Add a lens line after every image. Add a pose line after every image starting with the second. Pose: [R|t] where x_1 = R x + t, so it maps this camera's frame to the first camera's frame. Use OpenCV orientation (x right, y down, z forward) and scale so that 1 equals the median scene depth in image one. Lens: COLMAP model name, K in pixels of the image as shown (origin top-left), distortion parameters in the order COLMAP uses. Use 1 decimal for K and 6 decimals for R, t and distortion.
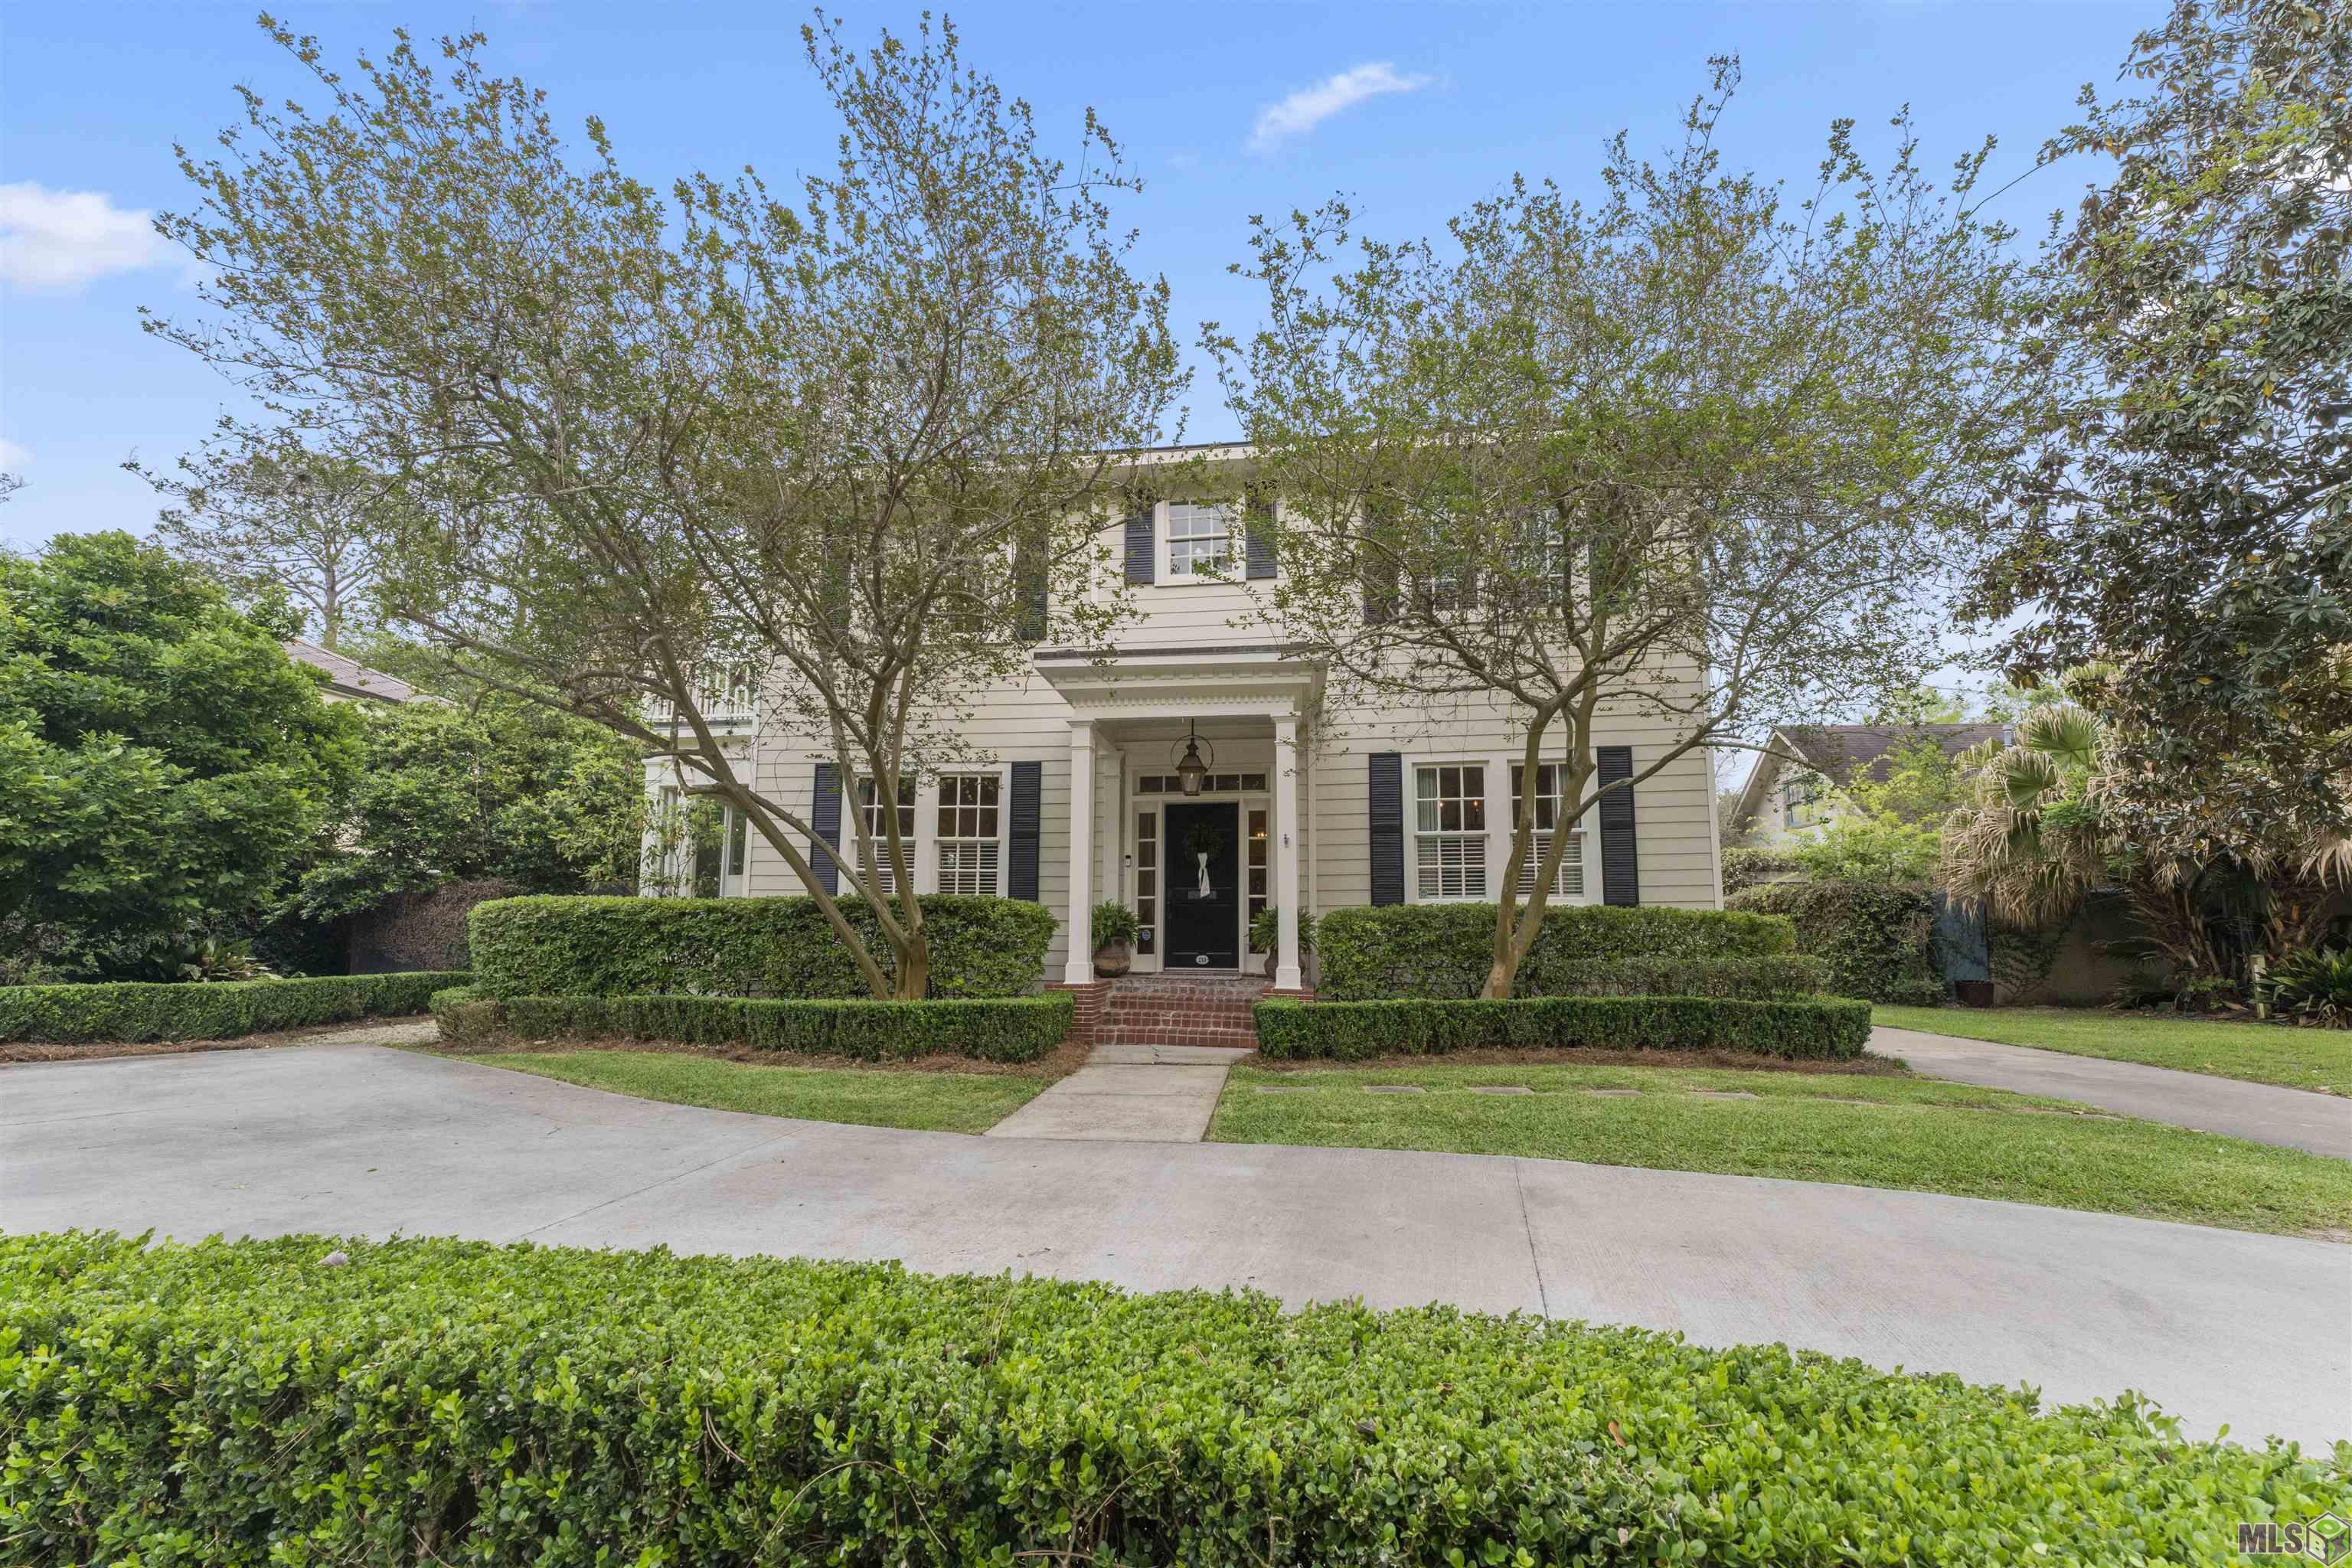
lens RADIAL K [[956.5, 0, 1175.2], [0, 956.5, 768.7], [0, 0, 1]] dist [-0.000474, 0.000149]
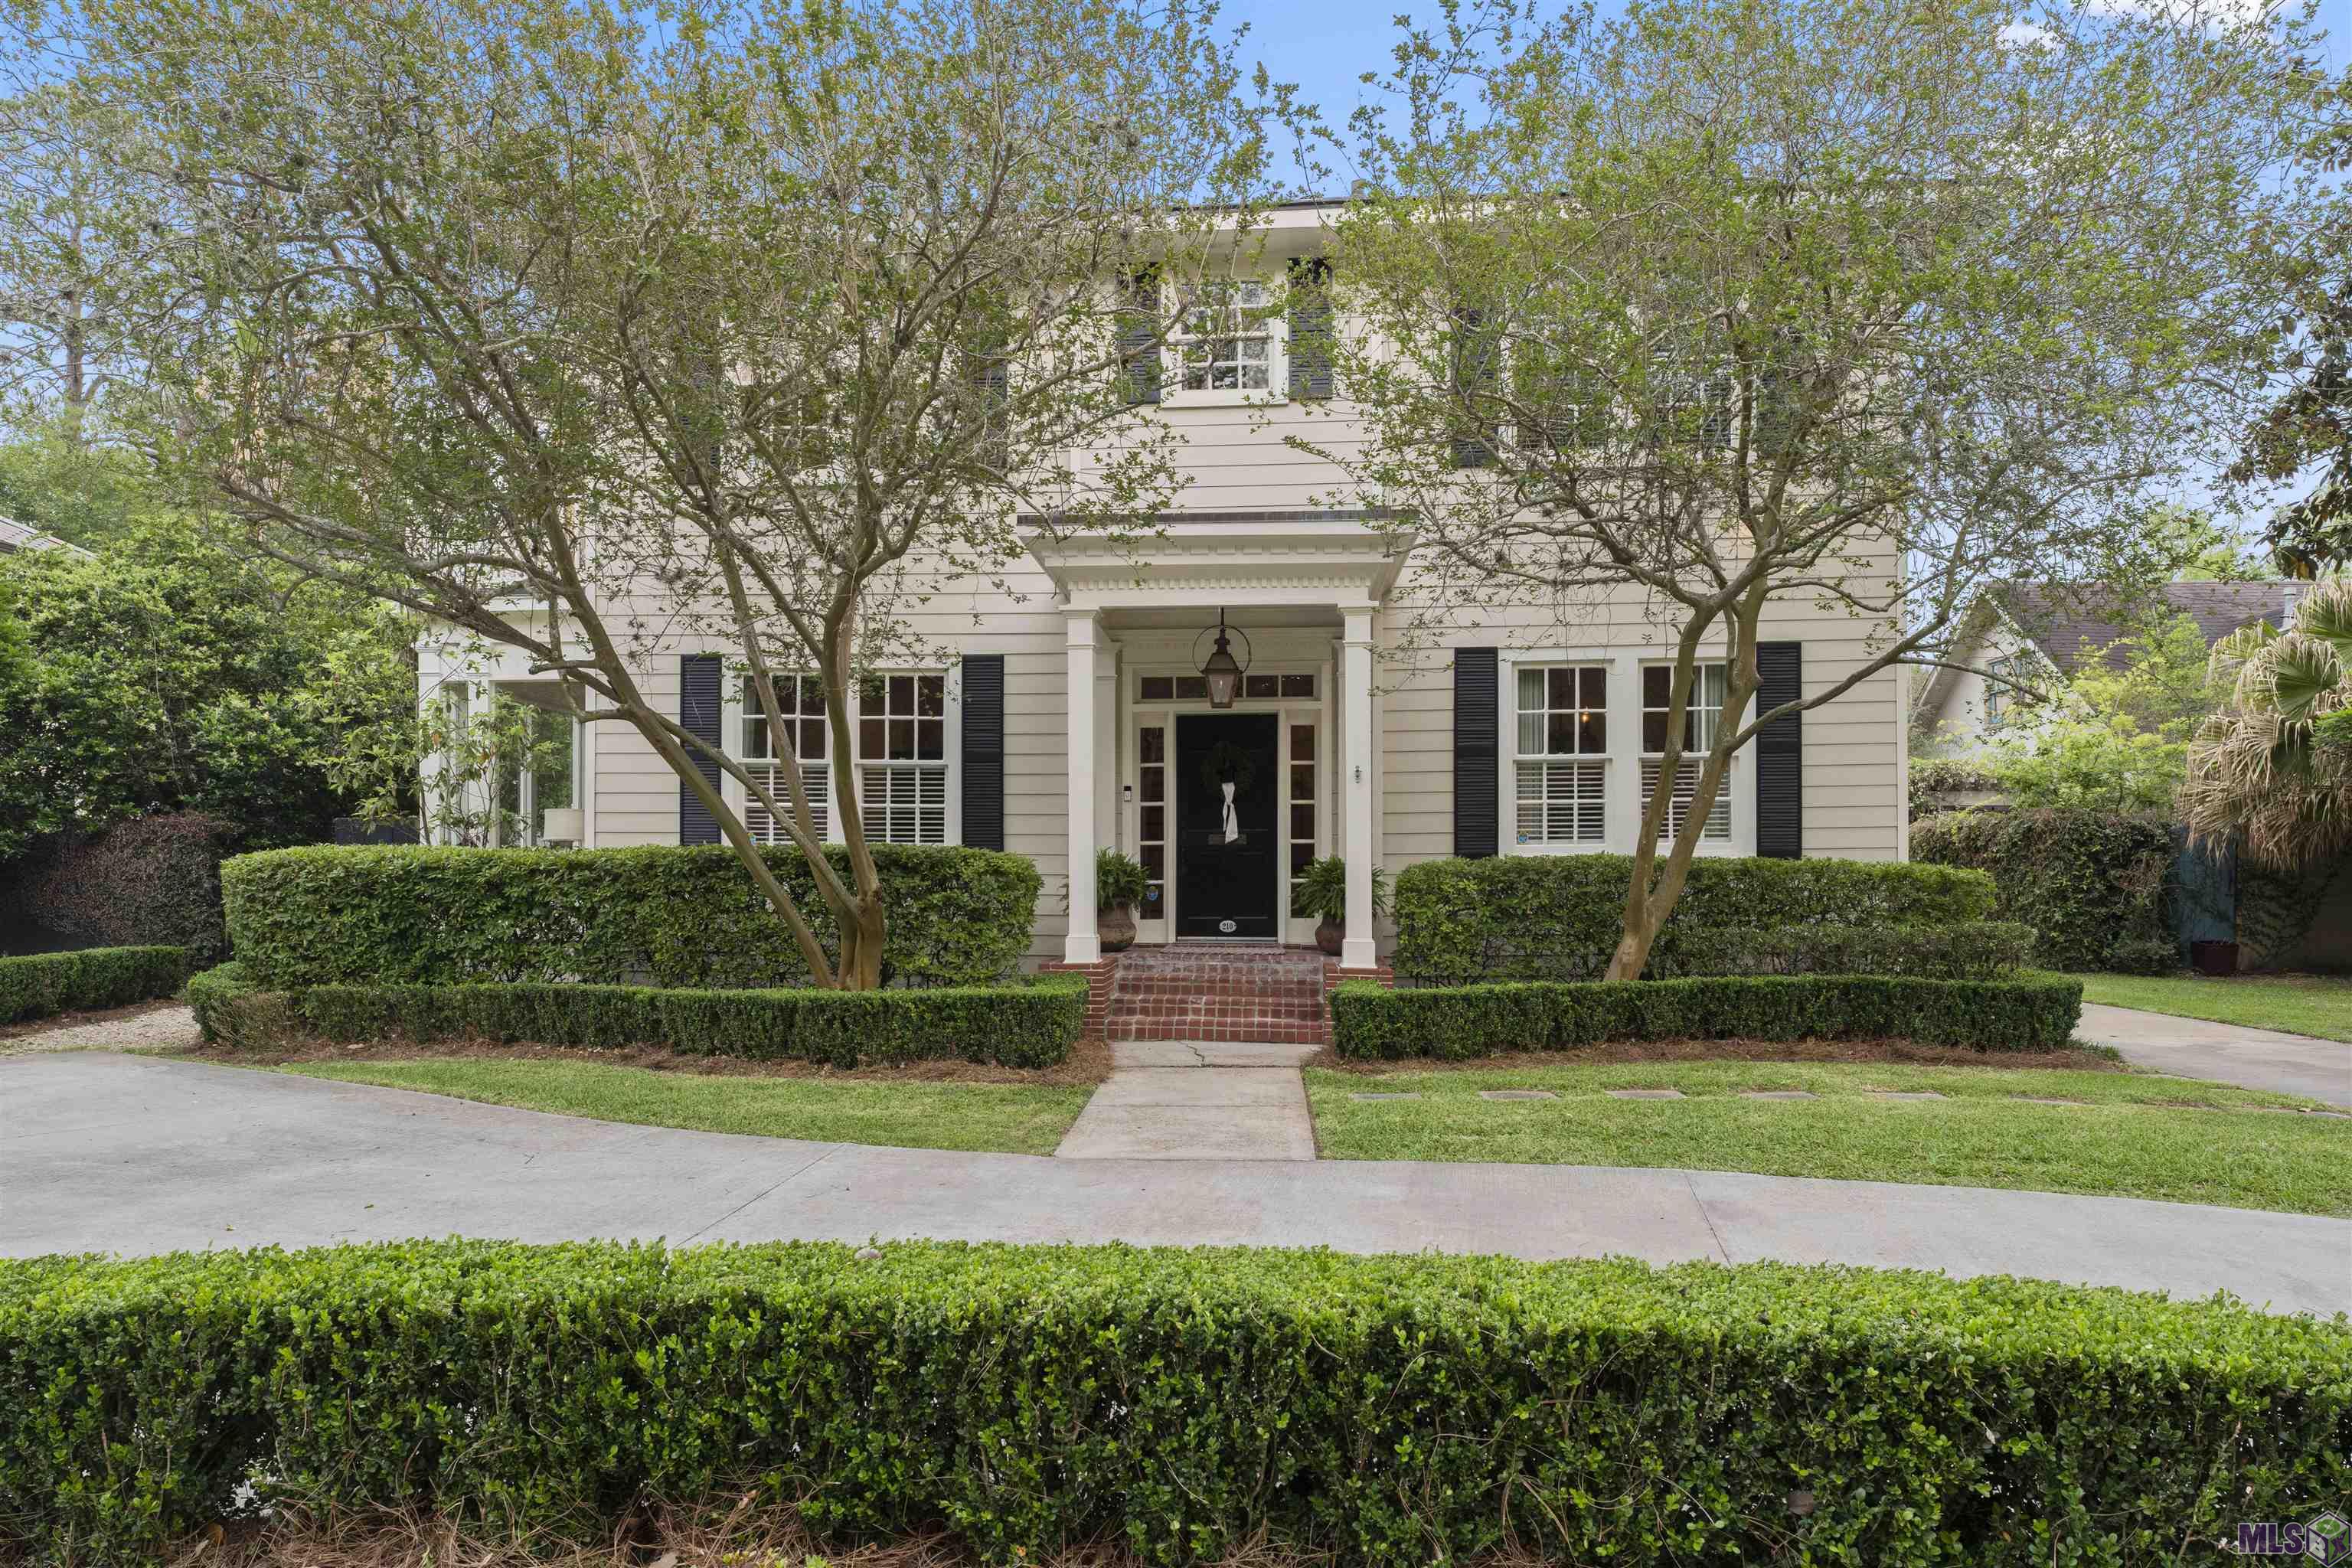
lens RADIAL K [[1468.1, 0, 1178.0], [0, 1468.1, 754.9], [0, 0, 1]] dist [-0.003935, 0.000024]
pose [[0.997777, 0.002091, 0.066601, -0.099586], [-0.008613, 0.995170, 0.097792, -0.050512], [-0.066075, -0.098148, 0.992976, -0.135049]]
